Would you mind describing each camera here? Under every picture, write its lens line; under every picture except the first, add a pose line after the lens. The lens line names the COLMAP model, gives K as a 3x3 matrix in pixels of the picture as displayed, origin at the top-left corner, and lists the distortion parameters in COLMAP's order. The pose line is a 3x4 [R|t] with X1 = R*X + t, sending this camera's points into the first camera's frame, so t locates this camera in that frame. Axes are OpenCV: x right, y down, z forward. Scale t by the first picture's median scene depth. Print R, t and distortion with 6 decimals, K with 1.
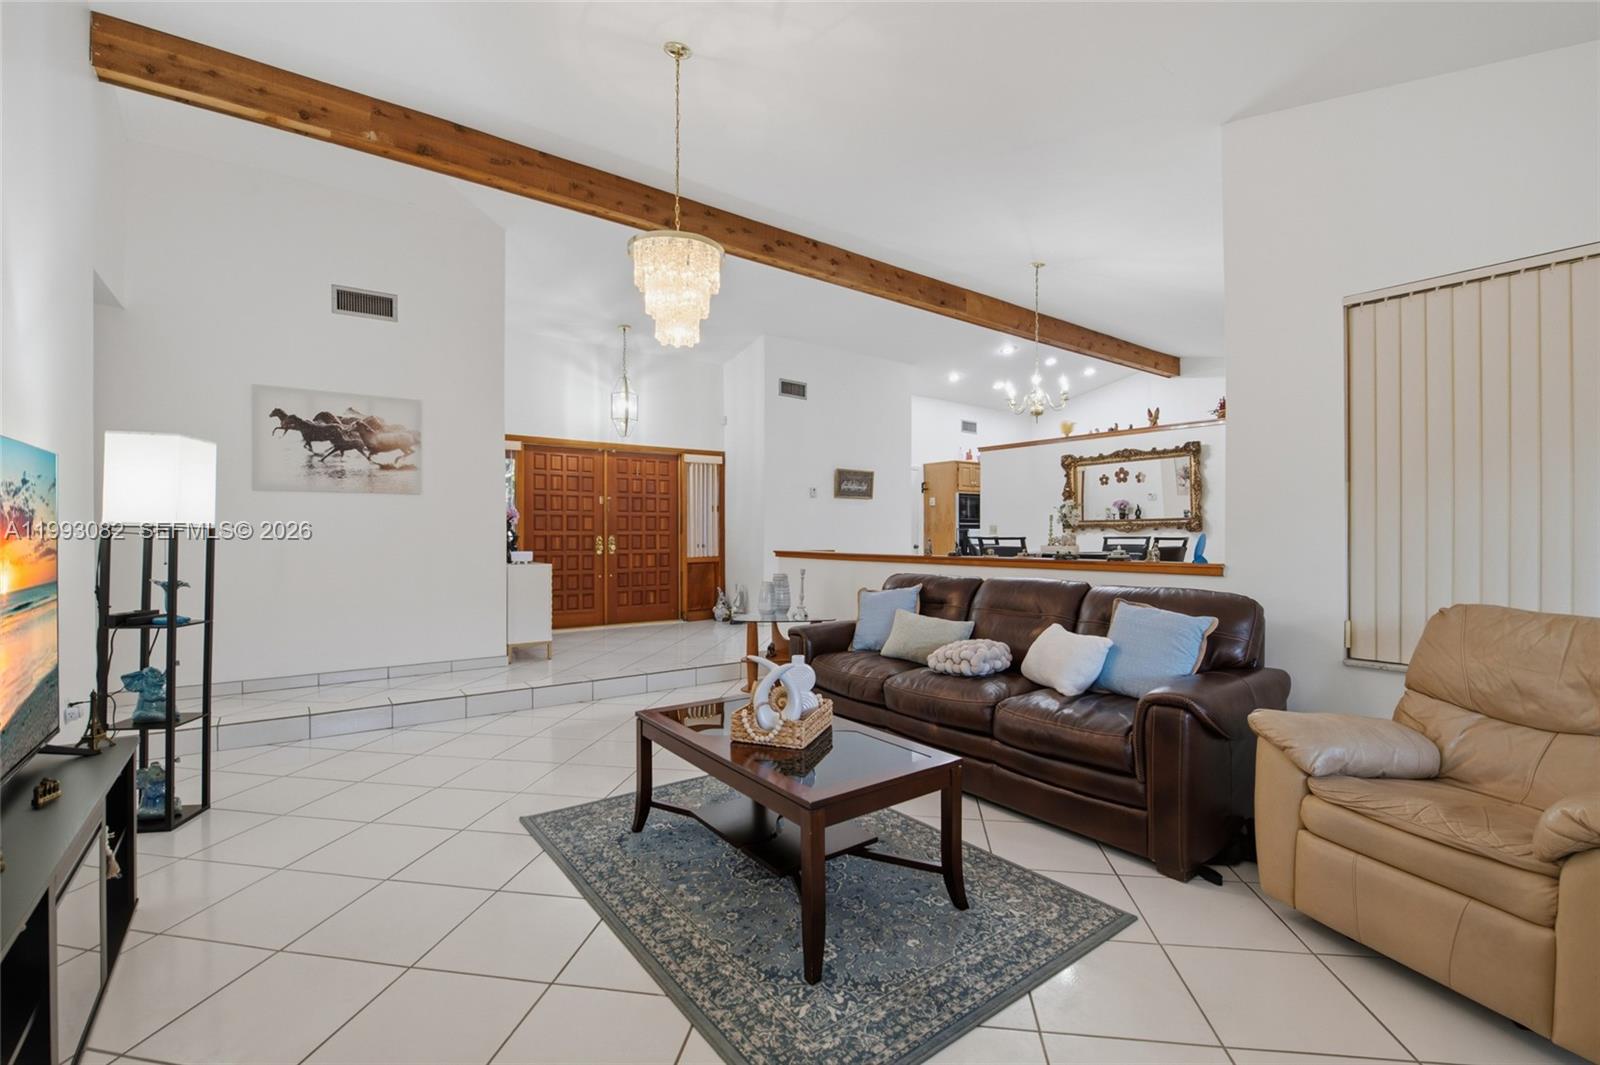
lens RADIAL K [[640.2, 0, 791.1], [0, 640.2, 528.0], [0, 0, 1]] dist [-0.022007, -0.000521]
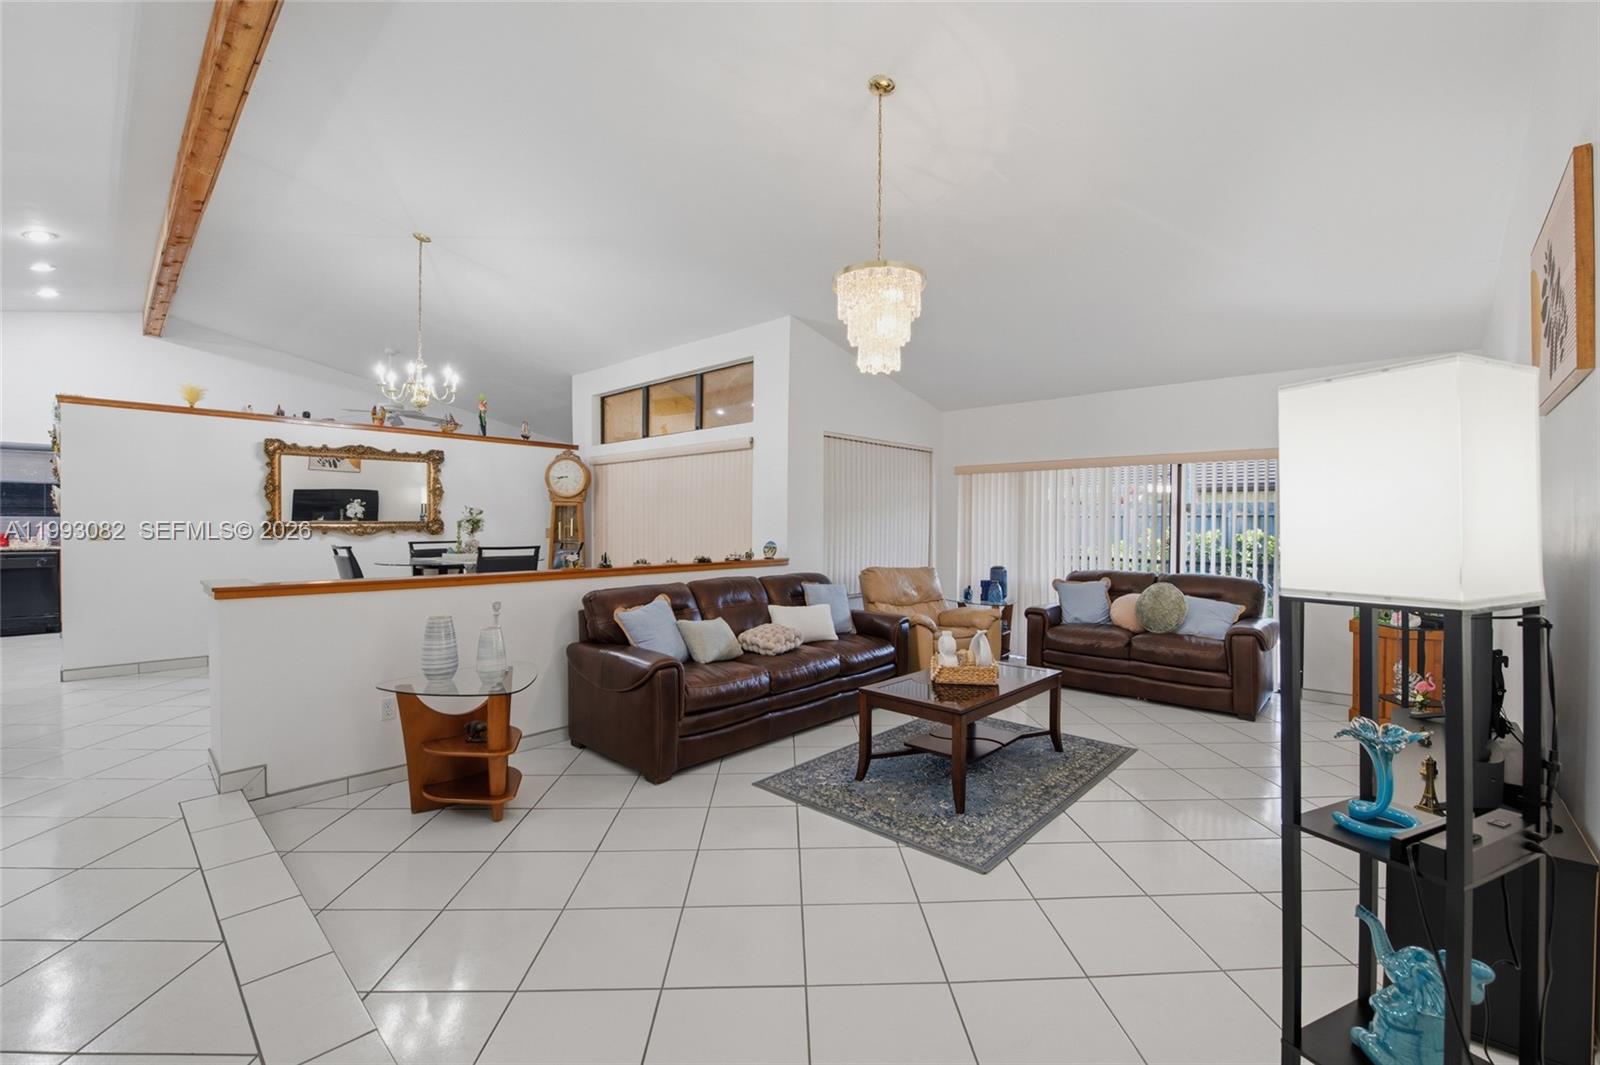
lens RADIAL K [[640.2, 0, 791.1], [0, 640.2, 528.0], [0, 0, 1]] dist [-0.022007, -0.000521]
pose [[-0.116437, -0.005921, 0.993180, -0.651203], [-0.011009, 0.999928, 0.004670, -0.021924], [-0.993137, -0.010390, -0.116493, 0.693942]]
